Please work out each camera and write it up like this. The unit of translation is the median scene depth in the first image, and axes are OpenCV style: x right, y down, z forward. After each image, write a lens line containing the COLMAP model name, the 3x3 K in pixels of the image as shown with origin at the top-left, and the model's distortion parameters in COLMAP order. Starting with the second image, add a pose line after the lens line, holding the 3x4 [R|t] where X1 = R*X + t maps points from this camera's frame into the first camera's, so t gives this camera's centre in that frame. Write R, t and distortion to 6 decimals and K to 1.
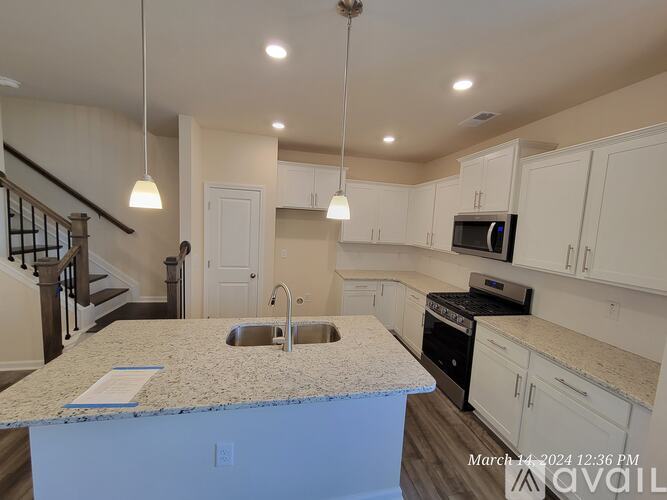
lens RADIAL K [[276.3, 0, 335.0], [0, 276.3, 251.2], [0, 0, 1]] dist [-0.000882, -0.000039]
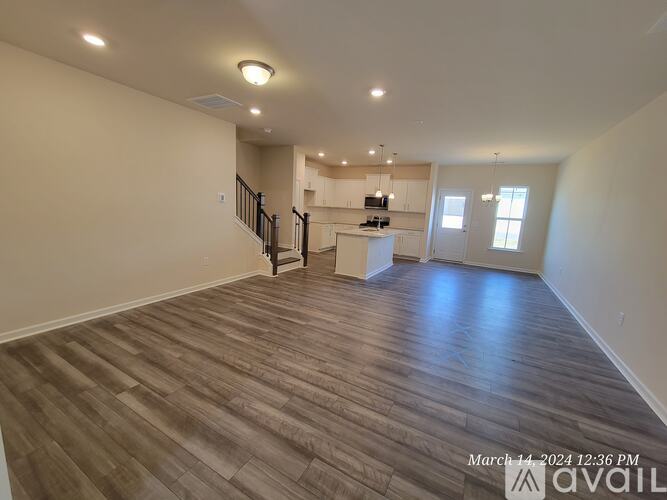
lens RADIAL K [[276.3, 0, 332.5], [0, 276.3, 248.3], [0, 0, 1]] dist [-0.000882, -0.000039]
pose [[0.648732, -0.138370, 0.748332, -1.808701], [0.049205, 0.988900, 0.140196, -0.005530], [-0.759425, -0.054128, 0.648340, -0.547053]]
